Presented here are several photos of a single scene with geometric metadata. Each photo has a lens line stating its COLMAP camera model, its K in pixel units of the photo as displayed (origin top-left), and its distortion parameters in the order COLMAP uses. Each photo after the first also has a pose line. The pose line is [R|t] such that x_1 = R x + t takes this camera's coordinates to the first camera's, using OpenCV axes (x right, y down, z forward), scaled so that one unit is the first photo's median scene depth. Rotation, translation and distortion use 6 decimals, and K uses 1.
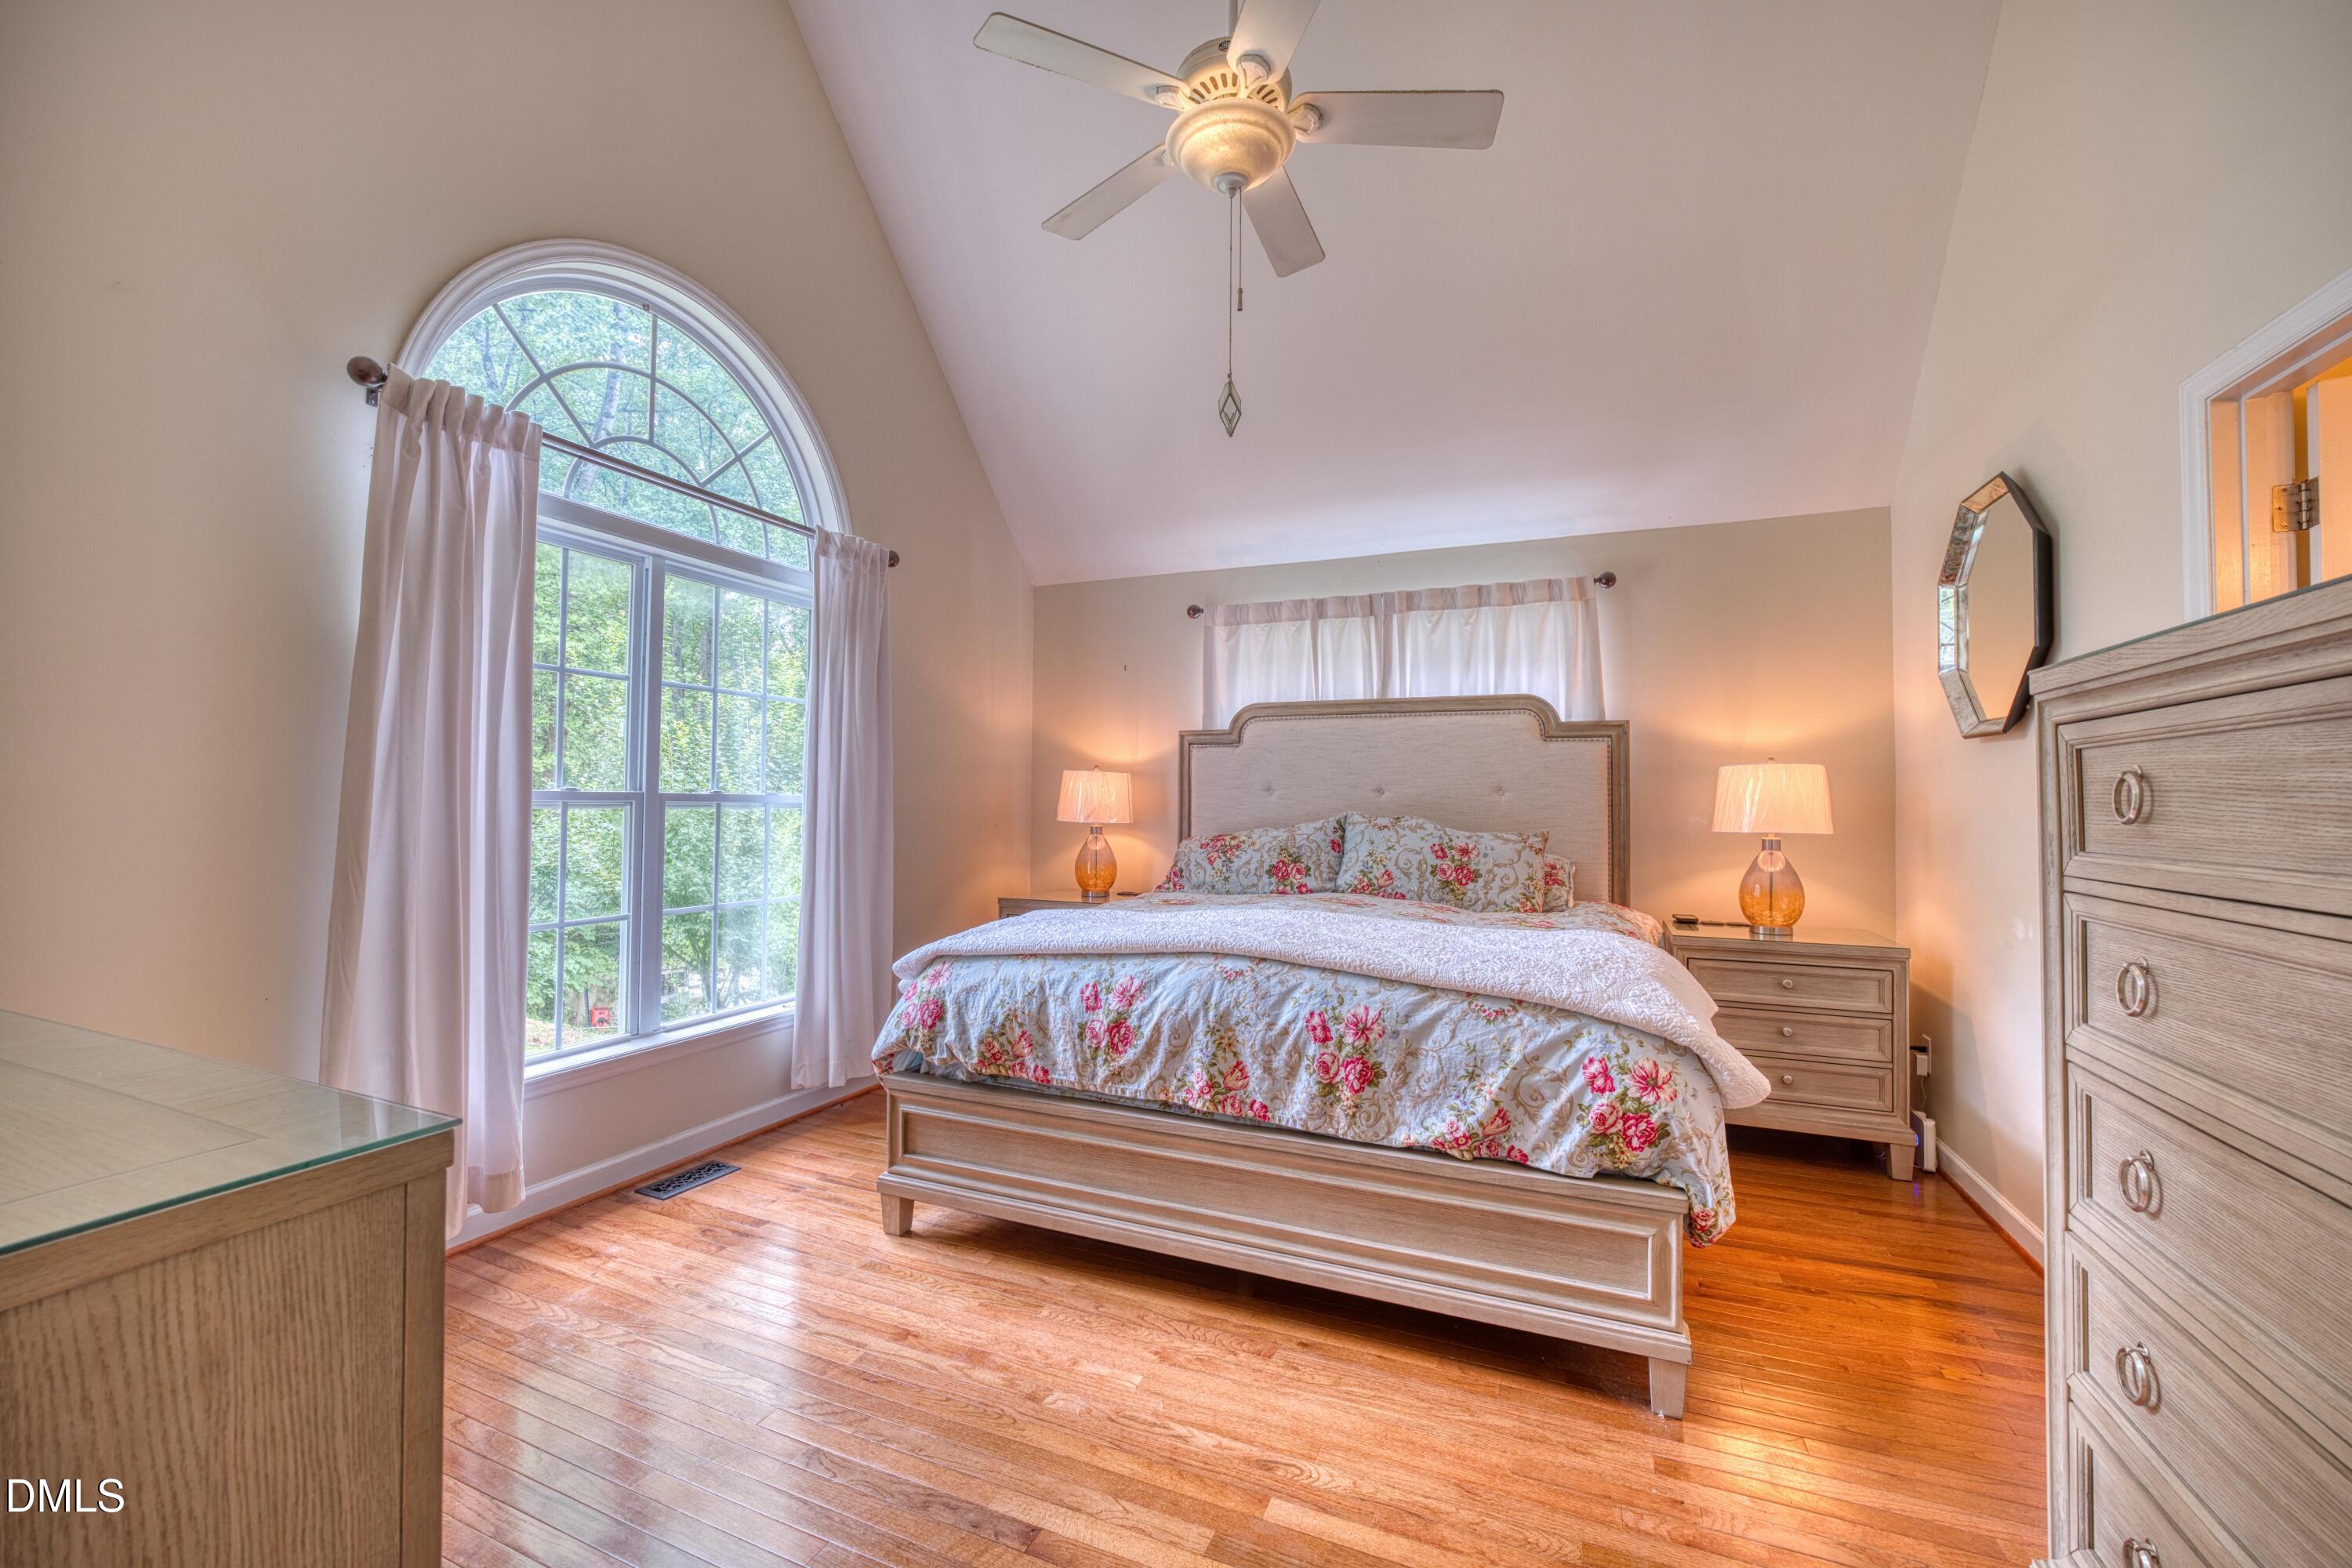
lens RADIAL K [[937.8, 0, 1171.6], [0, 937.8, 779.6], [0, 0, 1]] dist [-0.028578, 0.007968]
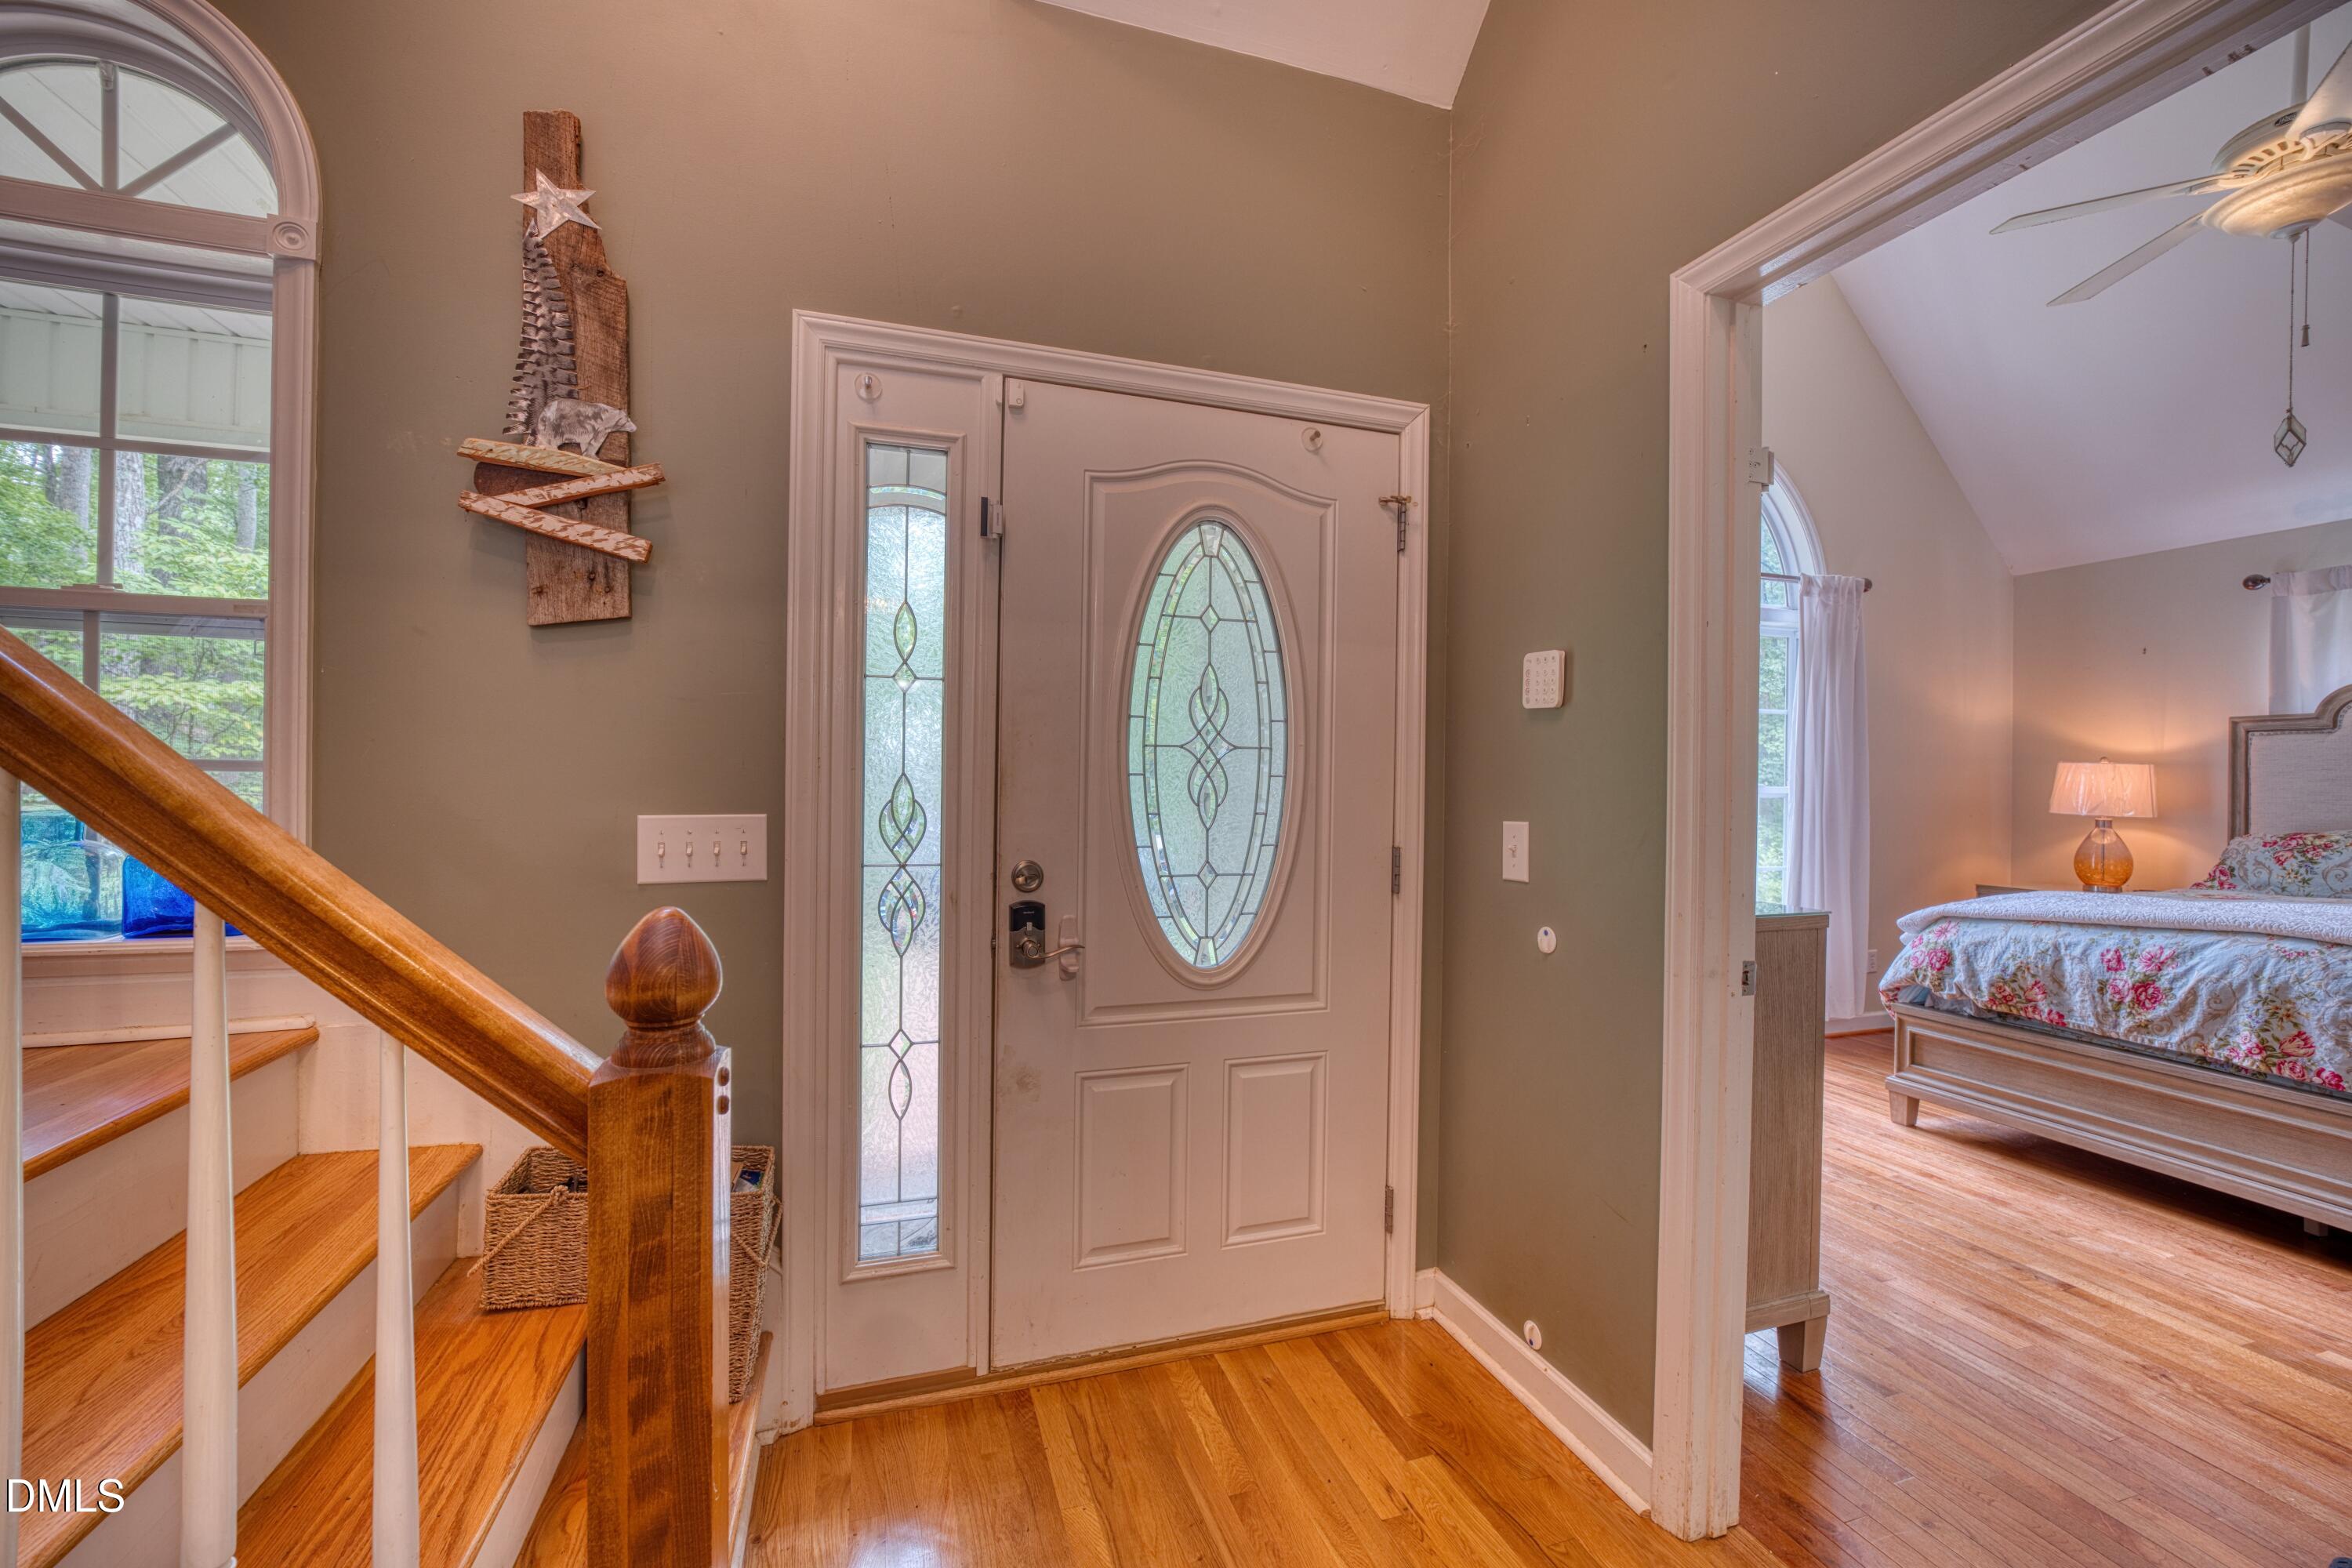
lens RADIAL K [[941.7, 0, 1171.3], [0, 941.7, 780.8], [0, 0, 1]] dist [-0.032608, 0.009090]
pose [[0.655139, 0.000437, -0.755508, 0.011986], [0.012325, 0.999861, 0.011265, -0.024178], [0.755408, -0.016691, 0.655043, -0.657256]]
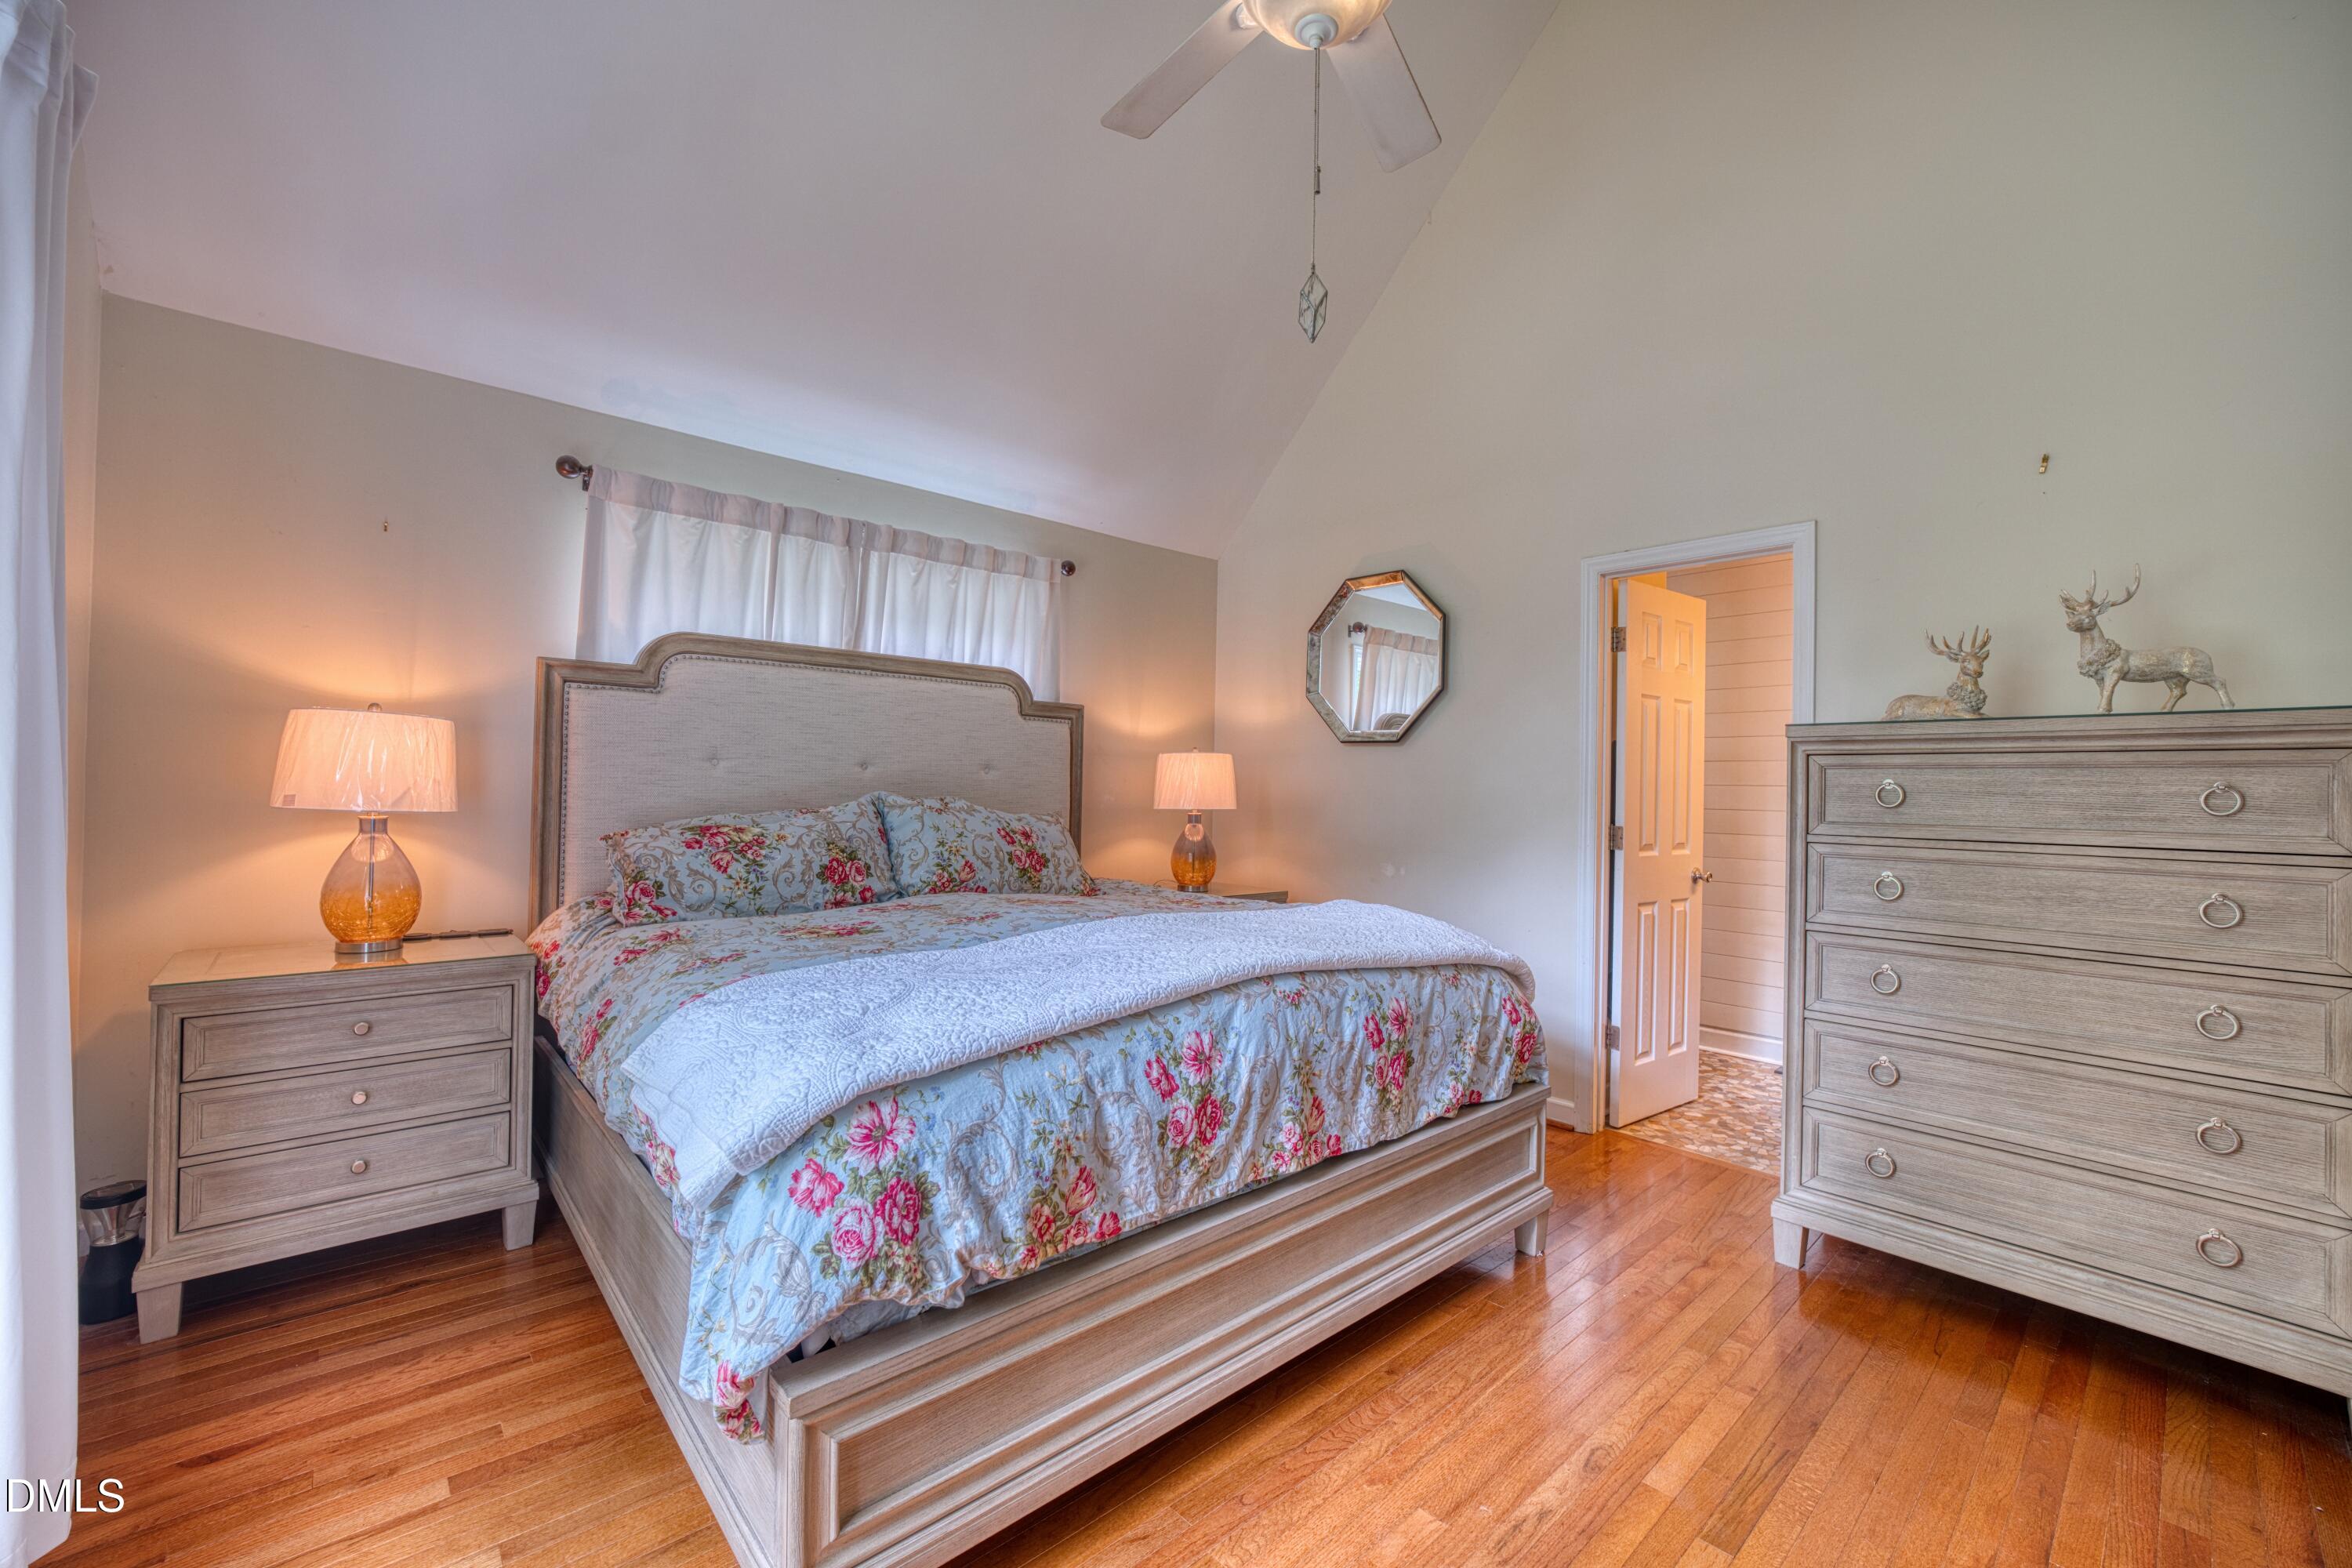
lens RADIAL K [[937.8, 0, 1171.6], [0, 937.8, 779.6], [0, 0, 1]] dist [-0.028578, 0.007968]
pose [[0.423930, 0.008185, 0.905658, -0.672994], [-0.038092, 0.999236, 0.008799, 0.012306], [-0.904894, -0.038228, 0.423918, 0.697922]]
